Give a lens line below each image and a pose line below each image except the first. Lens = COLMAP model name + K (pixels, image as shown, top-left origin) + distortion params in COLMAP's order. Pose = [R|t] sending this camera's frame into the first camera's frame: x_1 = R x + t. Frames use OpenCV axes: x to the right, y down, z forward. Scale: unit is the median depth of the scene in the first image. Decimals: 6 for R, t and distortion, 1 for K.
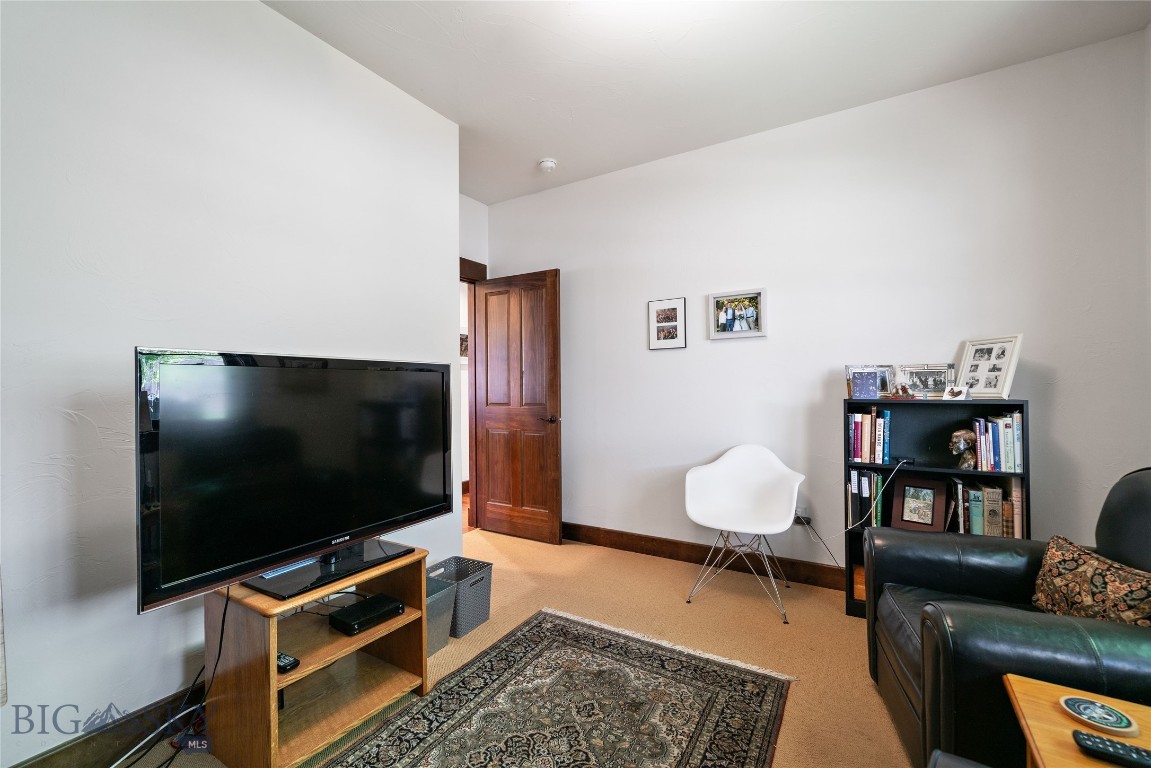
lens RADIAL K [[492.7, 0, 575.5], [0, 492.7, 384.0], [0, 0, 1]] dist [0.000372, 0.000141]
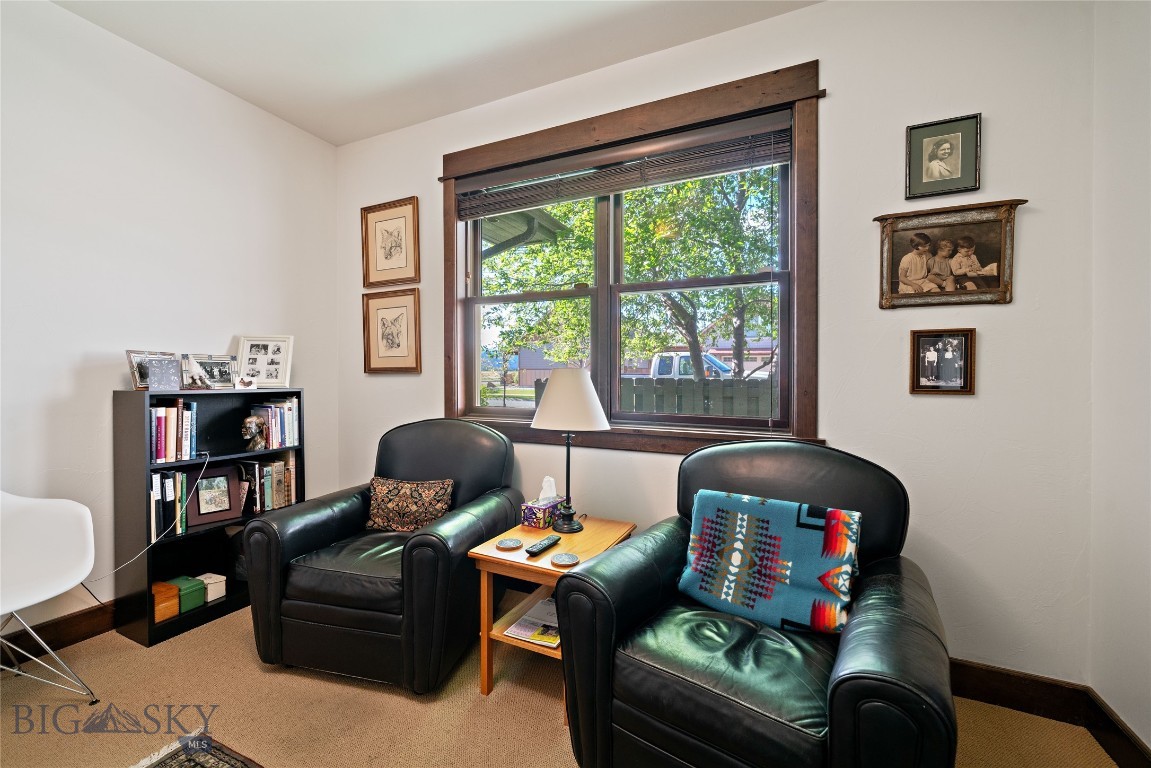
lens RADIAL K [[459.7, 0, 571.0], [0, 459.7, 381.8], [0, 0, 1]] dist [-0.002699, -0.000116]
pose [[-0.108149, -0.001697, 0.994133, -0.324277], [-0.010485, 0.999945, 0.000567, 0.007502], [-0.994079, -0.010362, -0.108161, 0.393024]]
